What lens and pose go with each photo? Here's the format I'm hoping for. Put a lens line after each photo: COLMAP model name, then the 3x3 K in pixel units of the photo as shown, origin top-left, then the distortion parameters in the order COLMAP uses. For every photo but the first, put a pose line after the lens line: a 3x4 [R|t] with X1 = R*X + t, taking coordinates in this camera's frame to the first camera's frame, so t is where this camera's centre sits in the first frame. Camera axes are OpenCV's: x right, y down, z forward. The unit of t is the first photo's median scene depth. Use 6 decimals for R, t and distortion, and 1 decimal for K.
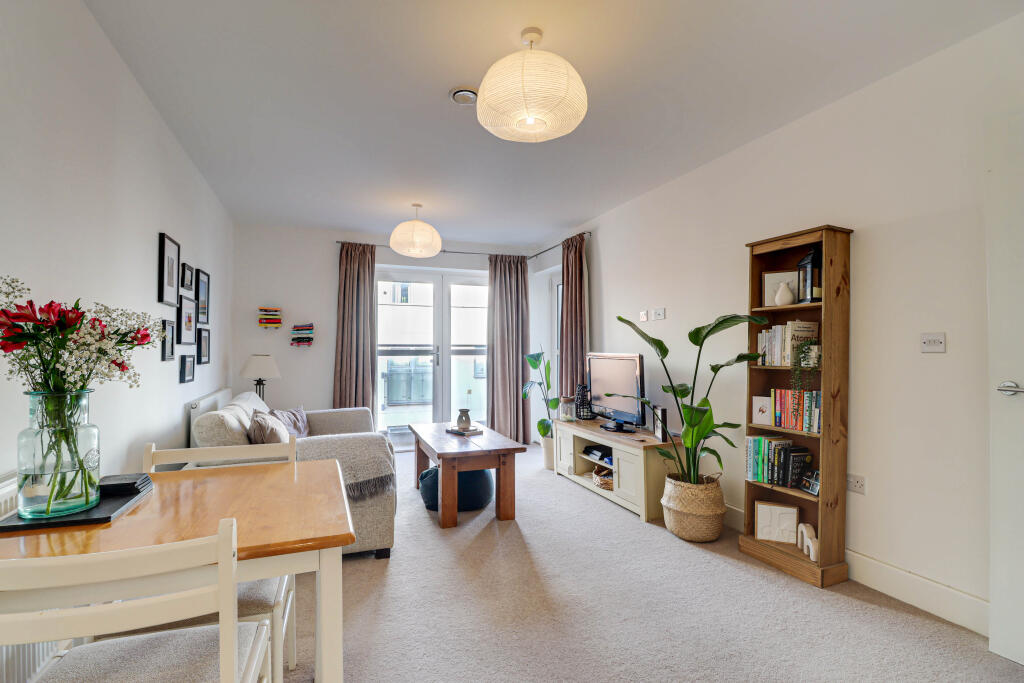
lens RADIAL K [[468.0, 0, 512.0], [0, 468.0, 341.5], [0, 0, 1]] dist [-0.000814, -0.000173]
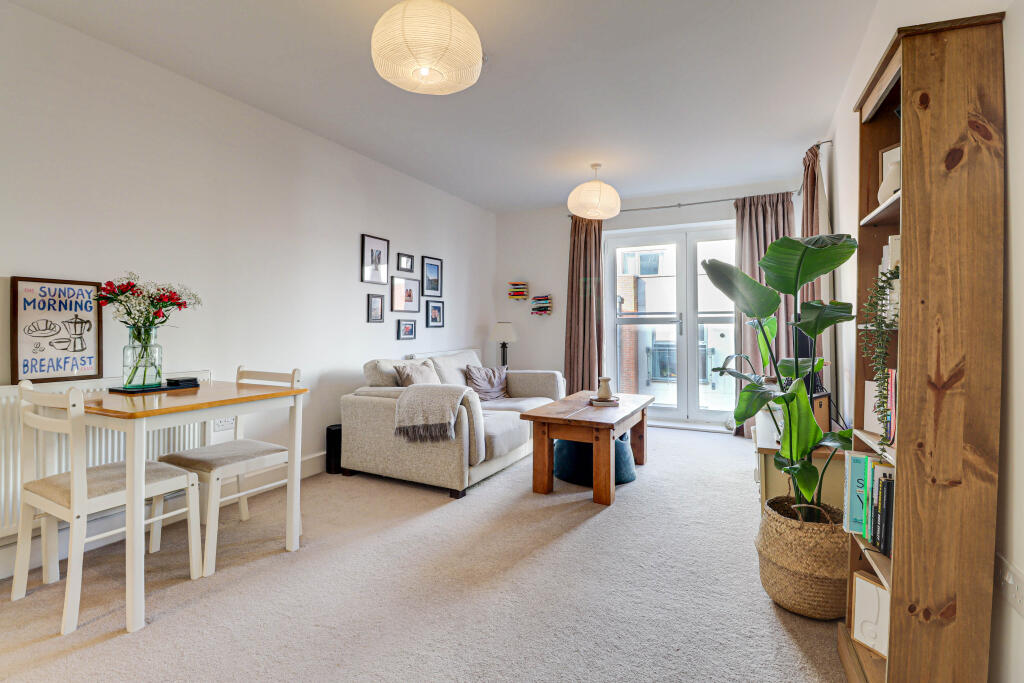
lens RADIAL K [[480.4, 0, 510.5], [0, 480.4, 319.0], [0, 0, 1]] dist [0.000688, -0.011121]
pose [[0.676980, -0.010983, -0.735919, 0.562911], [0.014016, 0.999900, -0.002029, 0.034515], [0.735868, -0.008941, 0.677066, 0.274270]]
